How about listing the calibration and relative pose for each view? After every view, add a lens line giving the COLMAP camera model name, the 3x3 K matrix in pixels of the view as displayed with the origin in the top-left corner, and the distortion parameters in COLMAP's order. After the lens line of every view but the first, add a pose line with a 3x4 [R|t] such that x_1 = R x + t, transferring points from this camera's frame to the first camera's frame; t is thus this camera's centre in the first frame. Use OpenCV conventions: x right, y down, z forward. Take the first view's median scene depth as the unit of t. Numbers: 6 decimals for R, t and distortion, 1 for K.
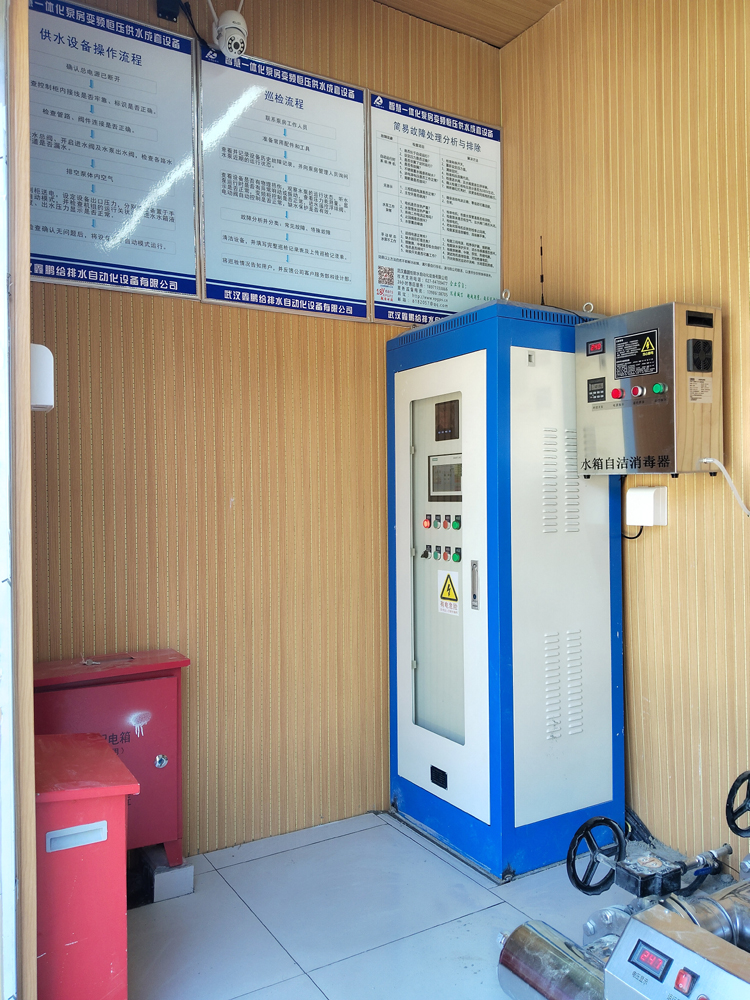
lens RADIAL K [[790.0, 0, 375.0], [0, 790.0, 500.0], [0, 0, 1]] dist [0.098001, -0.191740]
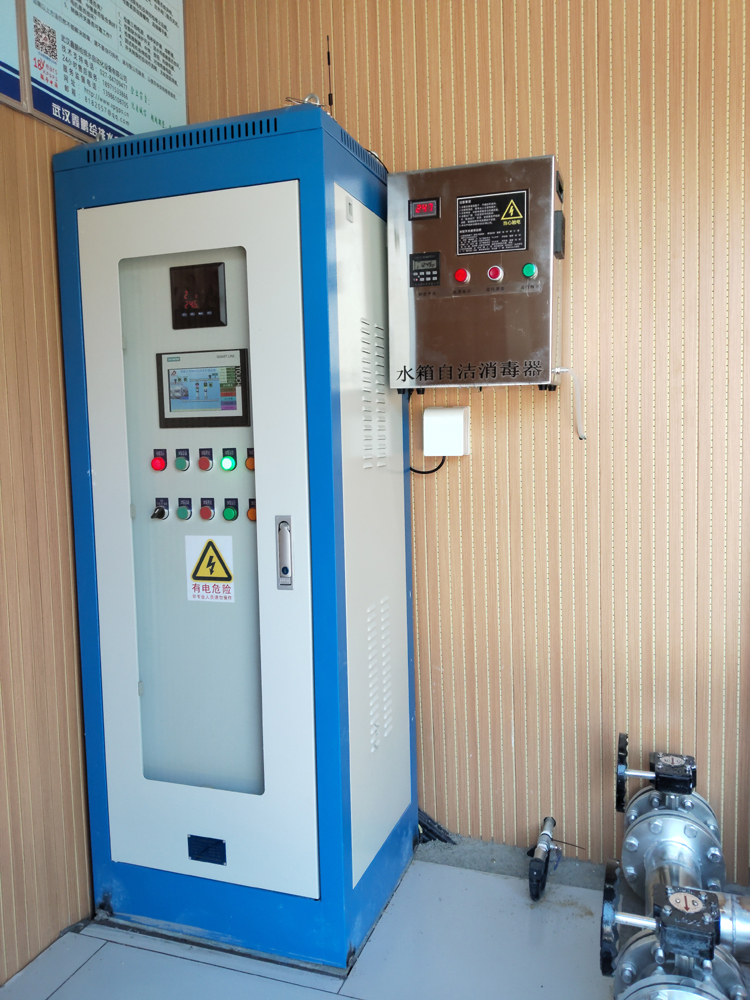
lens RADIAL K [[782.0, 0, 375.0], [0, 782.0, 500.0], [0, 0, 1]] dist [0.026677, -0.033423]
pose [[0.769157, -0.063104, 0.635936, -0.201262], [0.018120, 0.996866, 0.077003, 0.014184], [-0.638802, -0.047704, 0.767891, 0.419647]]
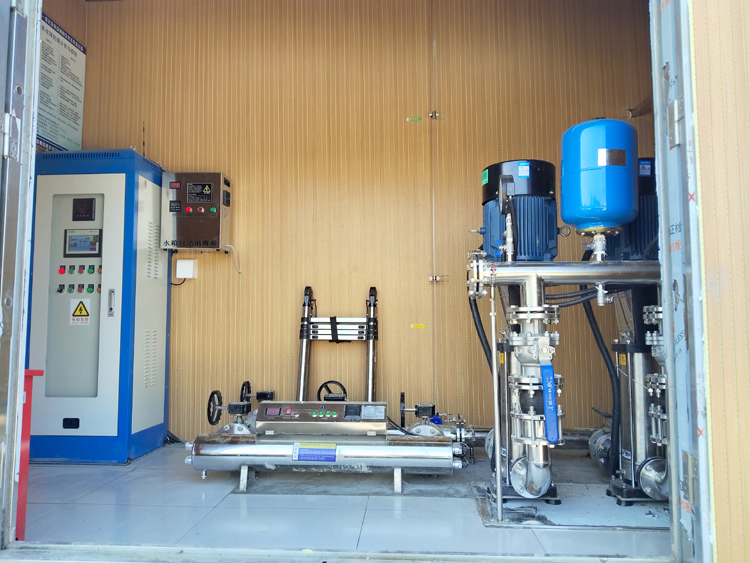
lens RADIAL K [[584.4, 0, 375.0], [0, 584.4, 281.5], [0, 0, 1]] dist [0.063301, -0.124528]
pose [[0.565566, 0.070217, 0.821709, -0.566882], [0.000277, 0.996353, -0.085331, 0.156053], [-0.824703, 0.048488, 0.563484, -0.206807]]
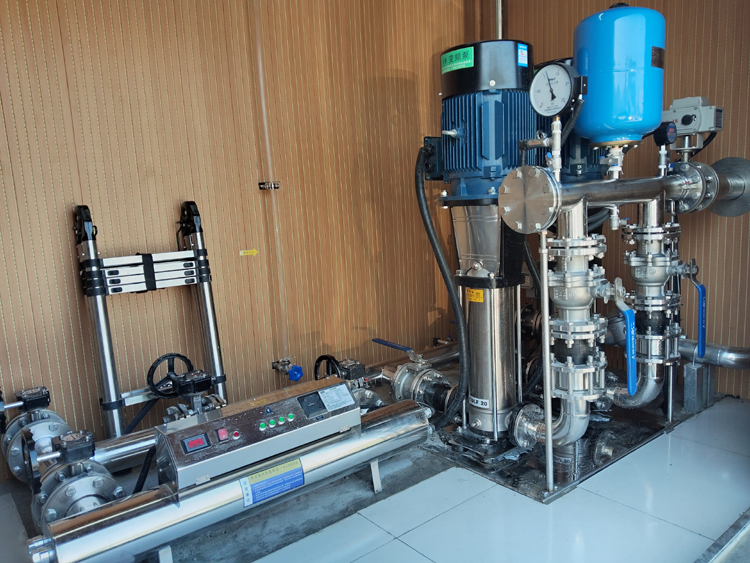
lens RADIAL K [[592.9, 0, 375.0], [0, 592.9, 281.5], [0, 0, 1]] dist [0.005176, 0.002672]
pose [[-0.146754, -0.135813, 0.979805, -0.406952], [0.055570, 0.987833, 0.145249, 0.058113], [-0.987611, 0.075763, -0.137421, 0.409911]]
